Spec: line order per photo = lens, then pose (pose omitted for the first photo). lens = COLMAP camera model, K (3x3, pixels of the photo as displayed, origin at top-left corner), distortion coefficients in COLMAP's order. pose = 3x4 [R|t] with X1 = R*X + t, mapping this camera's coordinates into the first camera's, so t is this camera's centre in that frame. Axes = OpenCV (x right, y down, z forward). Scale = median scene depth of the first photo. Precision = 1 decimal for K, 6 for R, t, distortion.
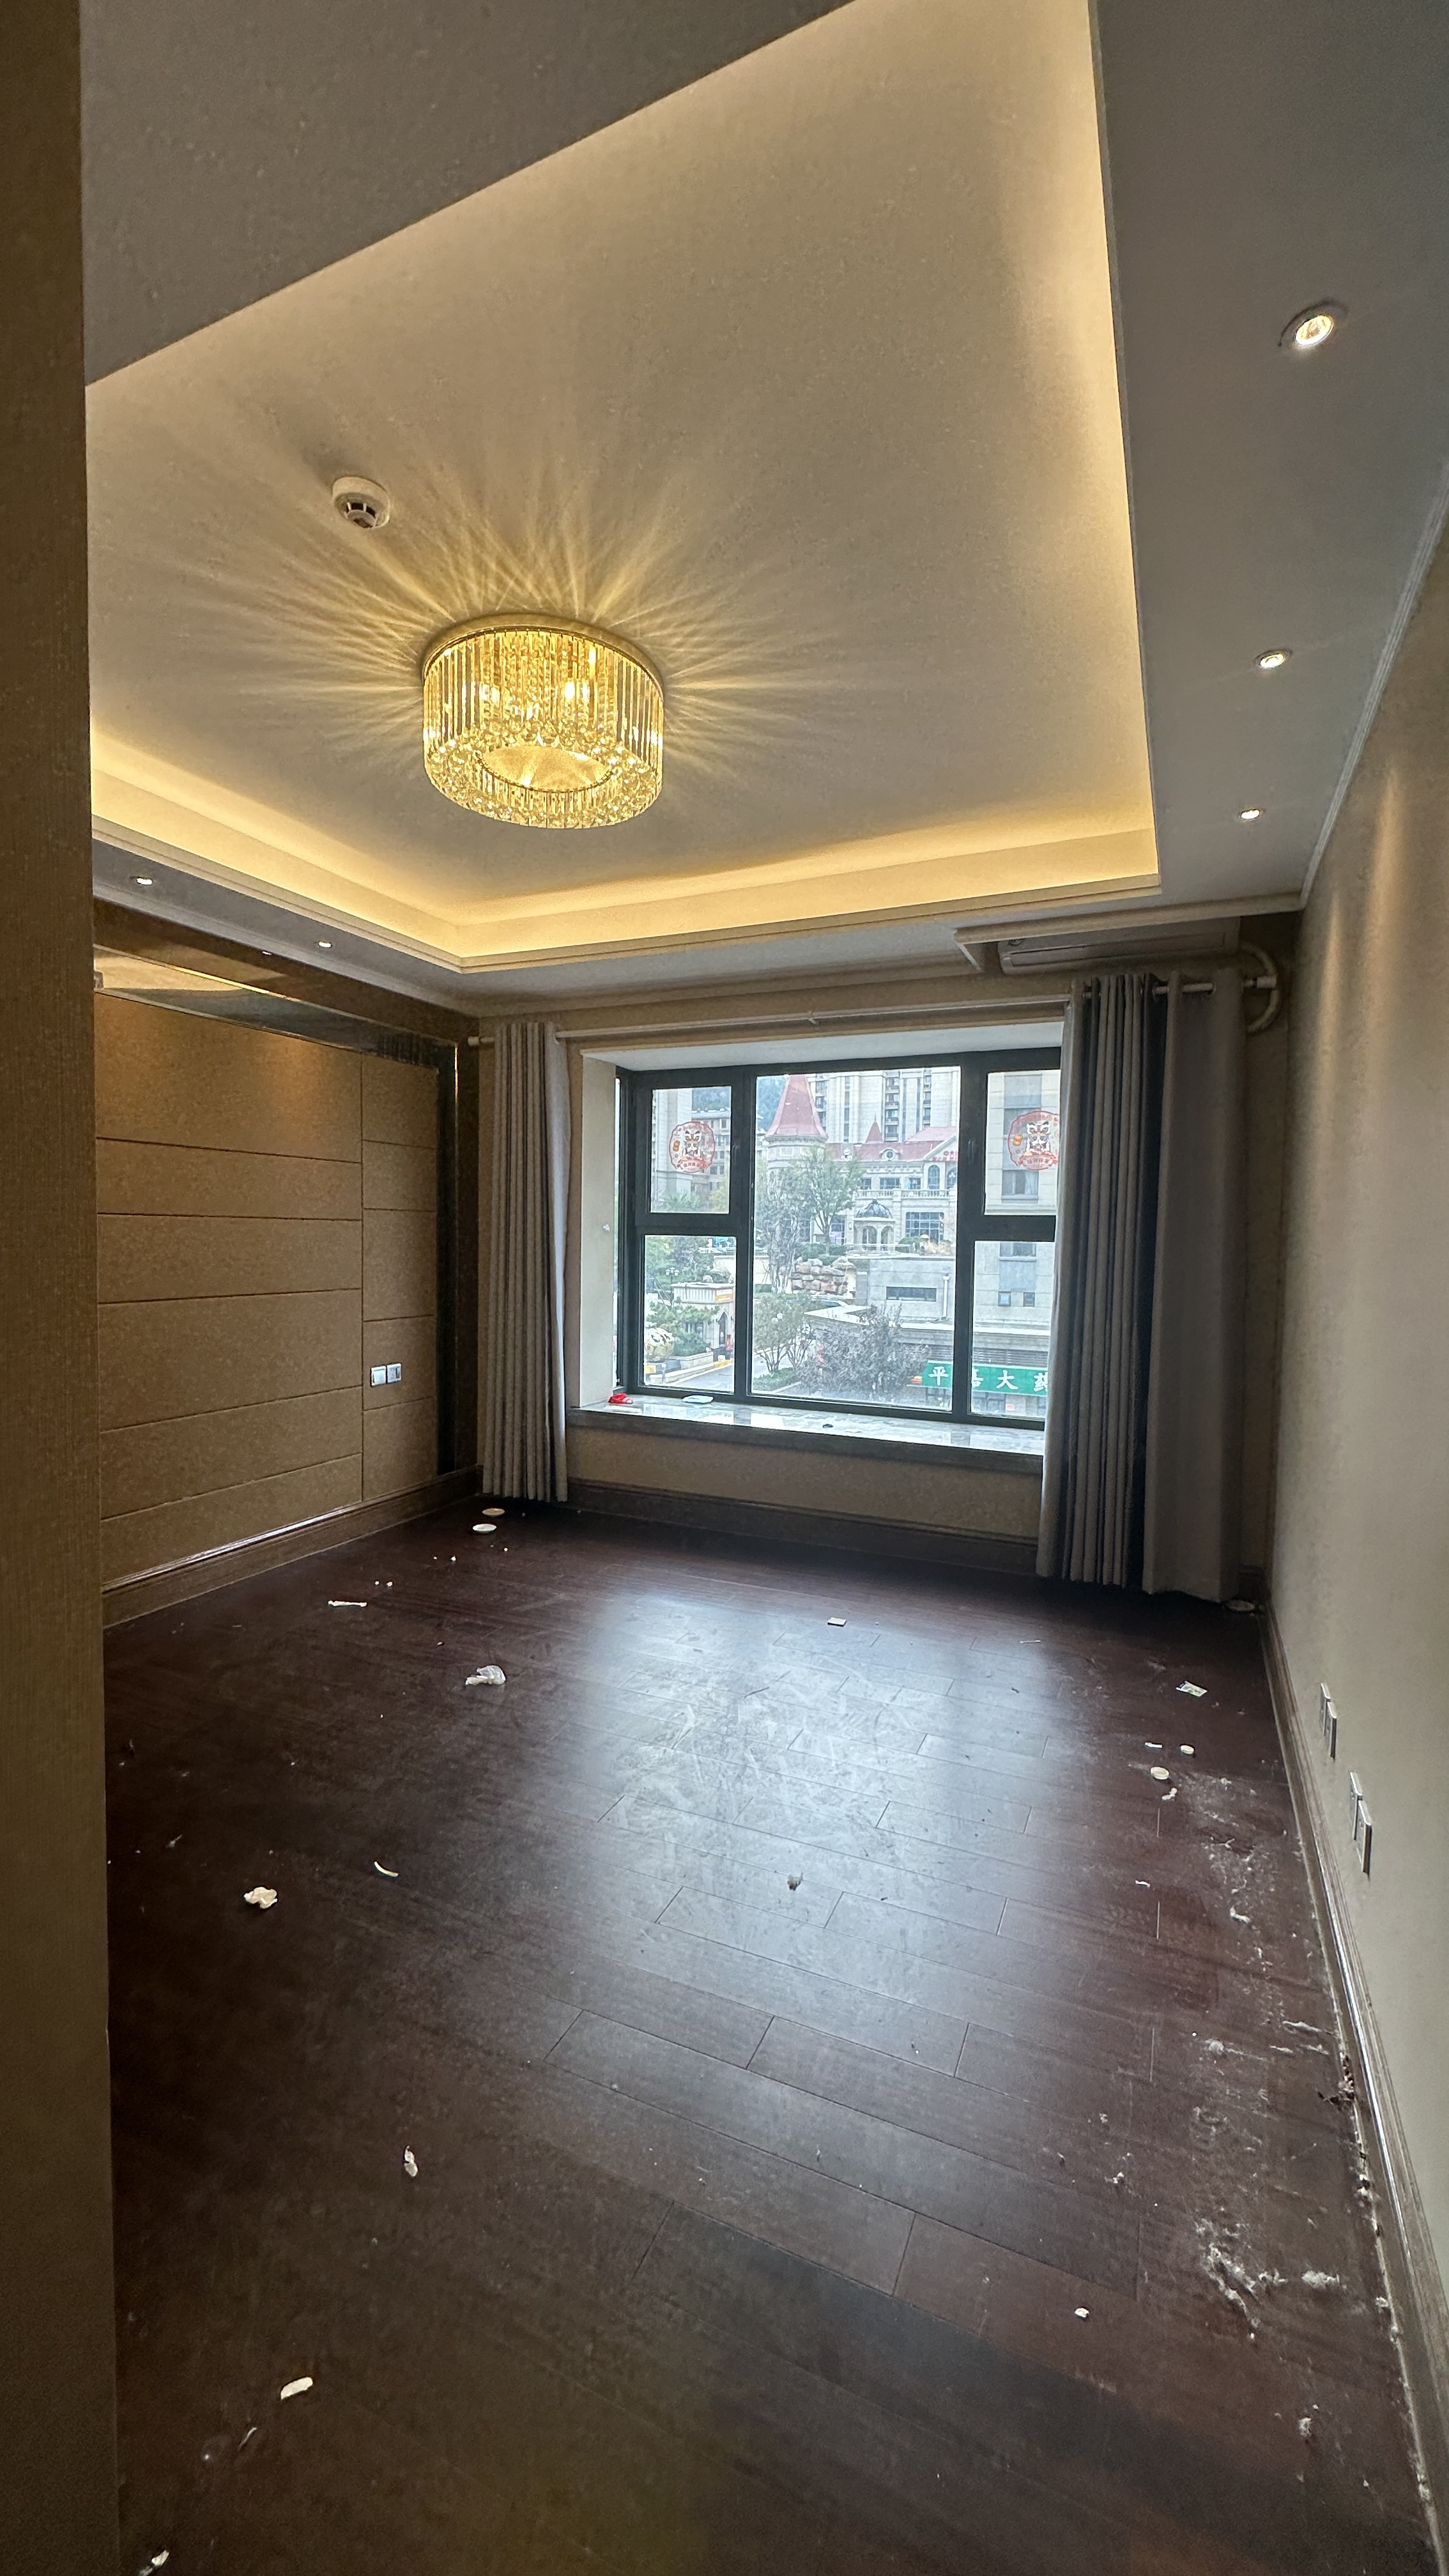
lens RADIAL K [[1012.9, 0, 716.9], [0, 1012.9, 1282.1], [0, 0, 1]] dist [0.002064, 0.000065]
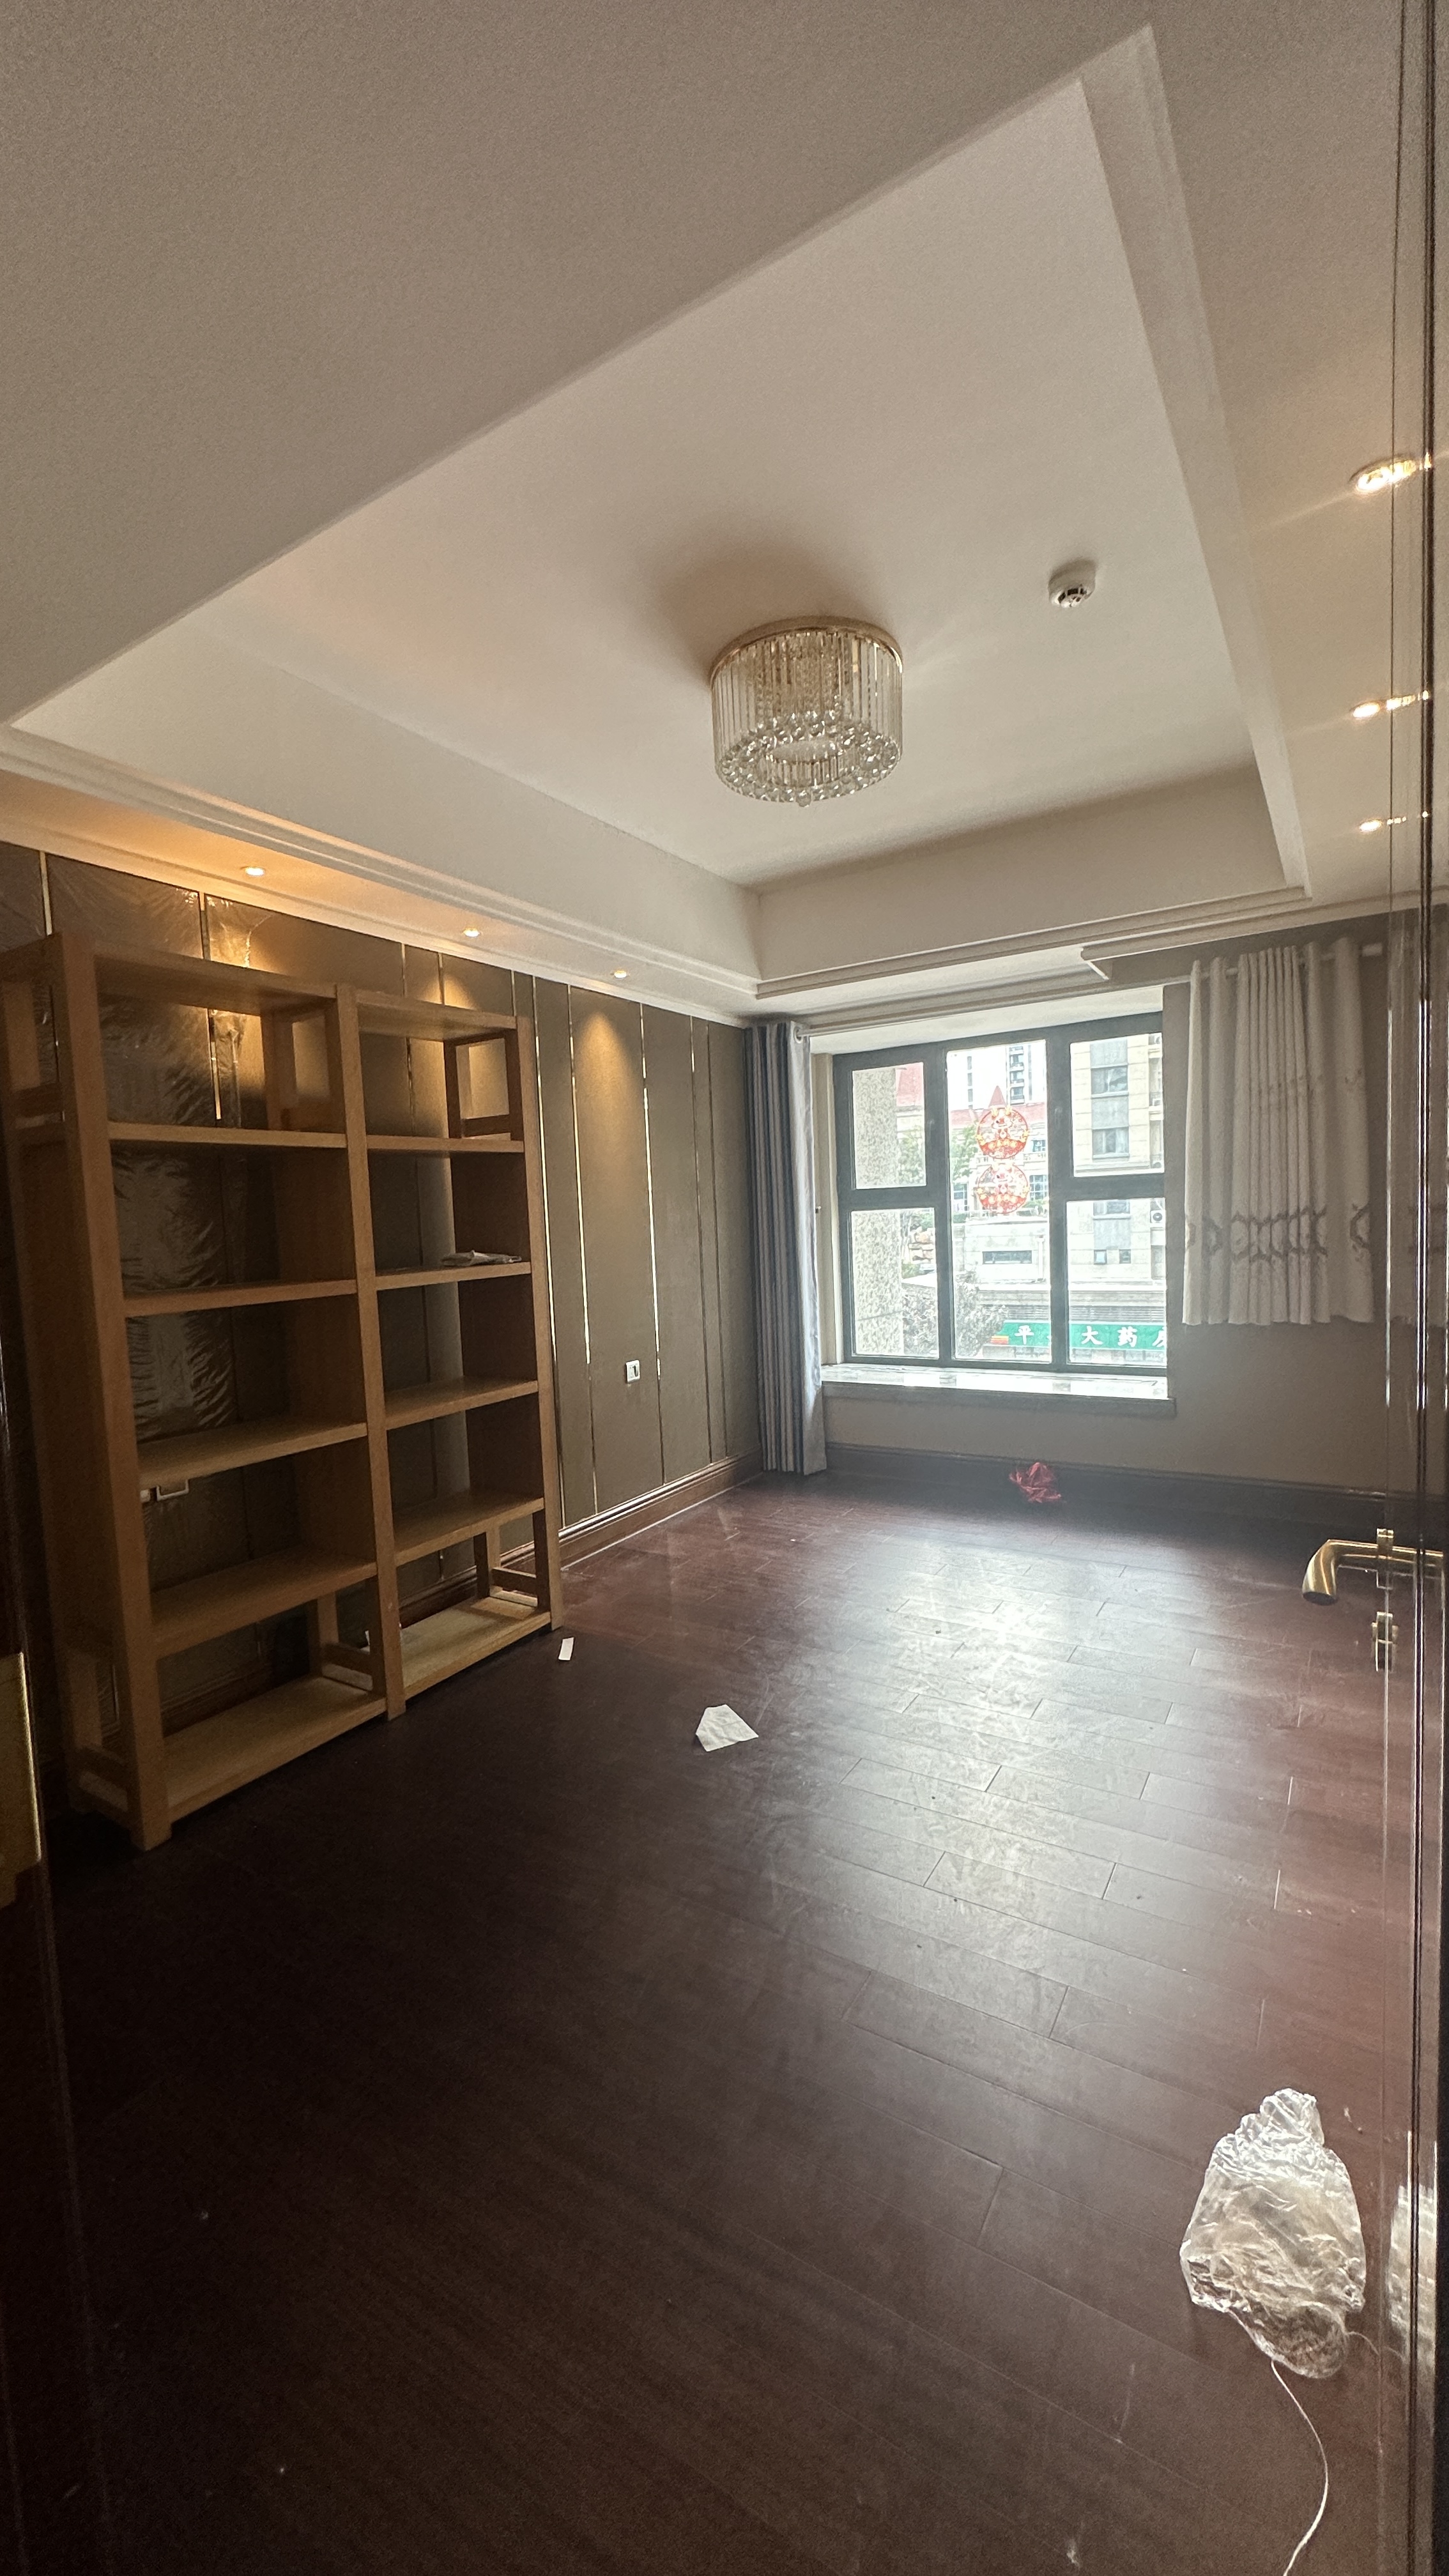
lens RADIAL K [[1012.9, 0, 716.9], [0, 1012.9, 1282.1], [0, 0, 1]] dist [0.002064, 0.000065]
pose [[0.926676, -0.045047, -0.373152, 0.304574], [0.055696, 0.998289, 0.017799, 0.002049], [0.371711, -0.037277, 0.927600, -0.090179]]
